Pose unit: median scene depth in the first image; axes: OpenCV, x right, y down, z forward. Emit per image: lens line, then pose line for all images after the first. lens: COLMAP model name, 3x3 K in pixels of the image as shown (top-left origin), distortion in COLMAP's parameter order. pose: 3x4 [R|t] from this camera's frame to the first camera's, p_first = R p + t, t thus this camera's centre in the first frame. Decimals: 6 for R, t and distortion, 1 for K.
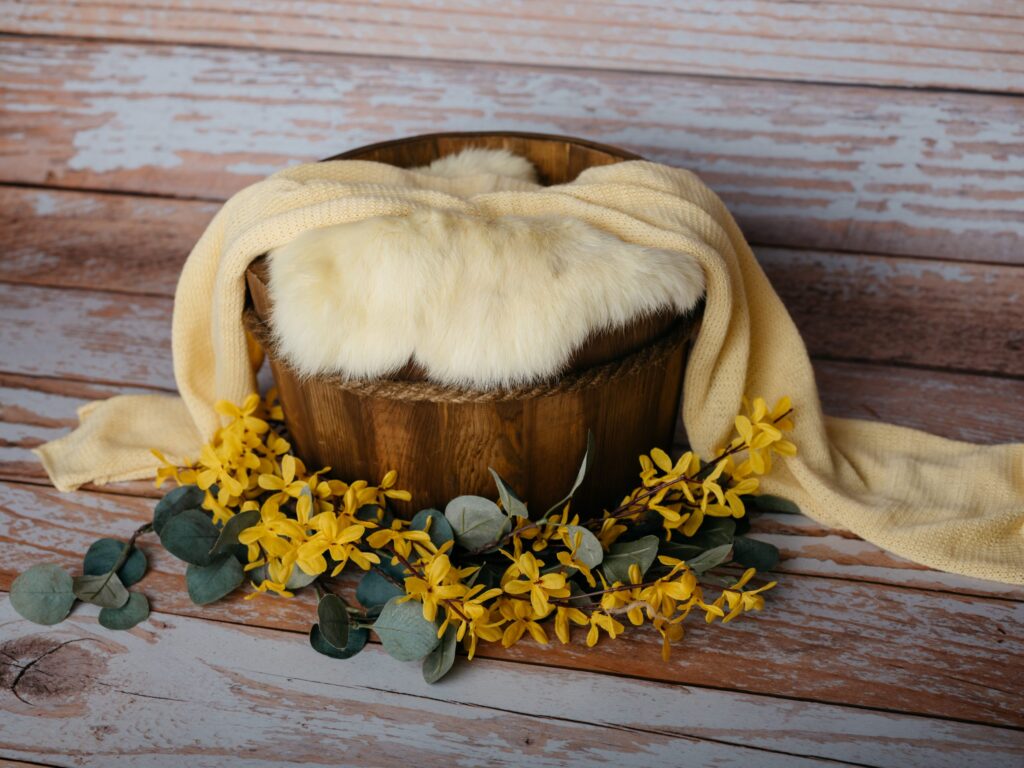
lens RADIAL K [[1571.3, 0, 512.0], [0, 1571.3, 384.0], [0, 0, 1]] dist [-0.009730, -0.043353]
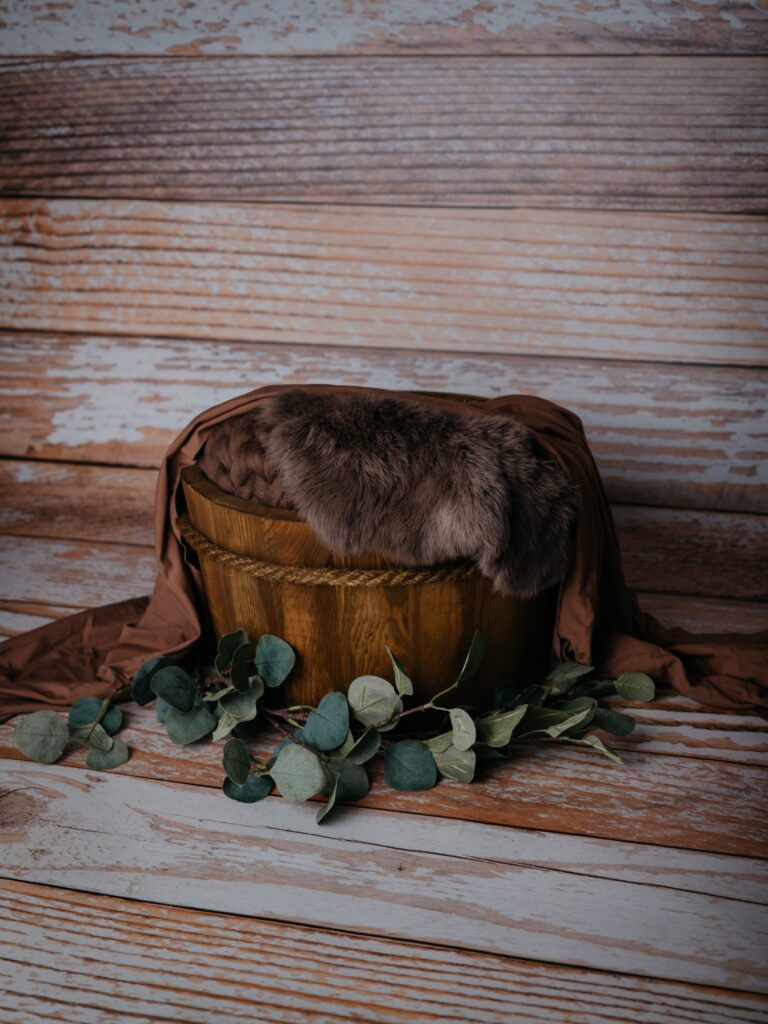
lens RADIAL K [[1571.3, 0, 384.0], [0, 1571.3, 512.0], [0, 0, 1]] dist [-0.009730, -0.043353]
pose [[0.997501, 0.013171, -0.069419, 0.054991], [-0.024545, 0.985880, -0.165643, 0.118226], [0.066257, 0.166933, 0.983739, -0.132805]]
